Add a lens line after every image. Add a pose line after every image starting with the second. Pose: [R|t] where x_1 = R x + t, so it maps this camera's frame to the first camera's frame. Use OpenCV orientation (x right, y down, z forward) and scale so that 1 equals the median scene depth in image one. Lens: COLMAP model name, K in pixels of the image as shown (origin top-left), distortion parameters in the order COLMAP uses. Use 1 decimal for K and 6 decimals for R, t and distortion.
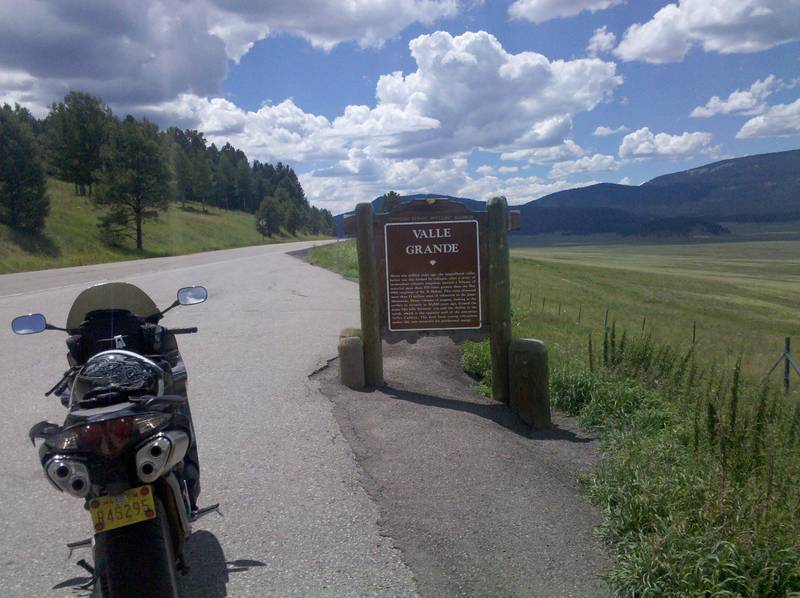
lens RADIAL K [[756.8, 0, 400.0], [0, 756.8, 299.0], [0, 0, 1]] dist [0.115143, -0.224860]
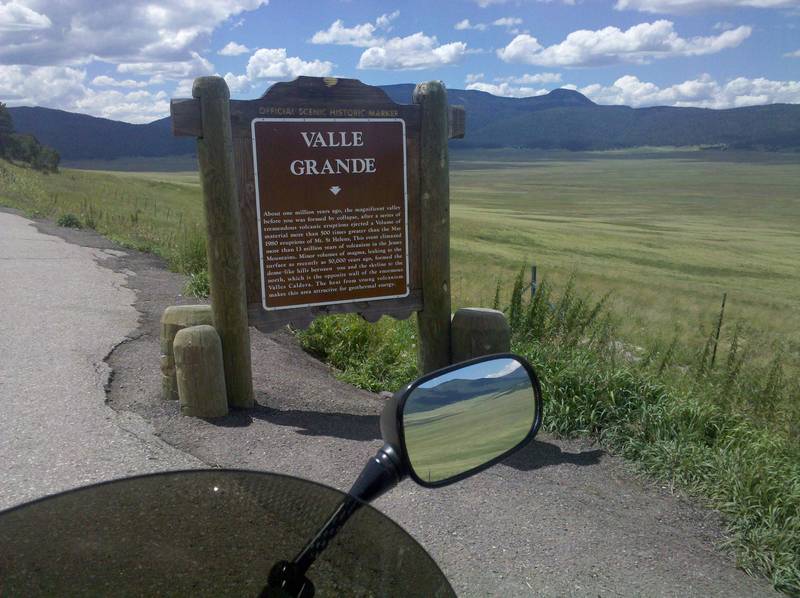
lens RADIAL K [[756.8, 0, 400.0], [0, 756.8, 299.0], [0, 0, 1]] dist [0.115143, -0.224860]
pose [[0.887057, -0.067985, 0.456628, -0.186322], [0.023113, 0.994397, 0.103152, -0.023789], [-0.461082, -0.080948, 0.883658, 0.450429]]
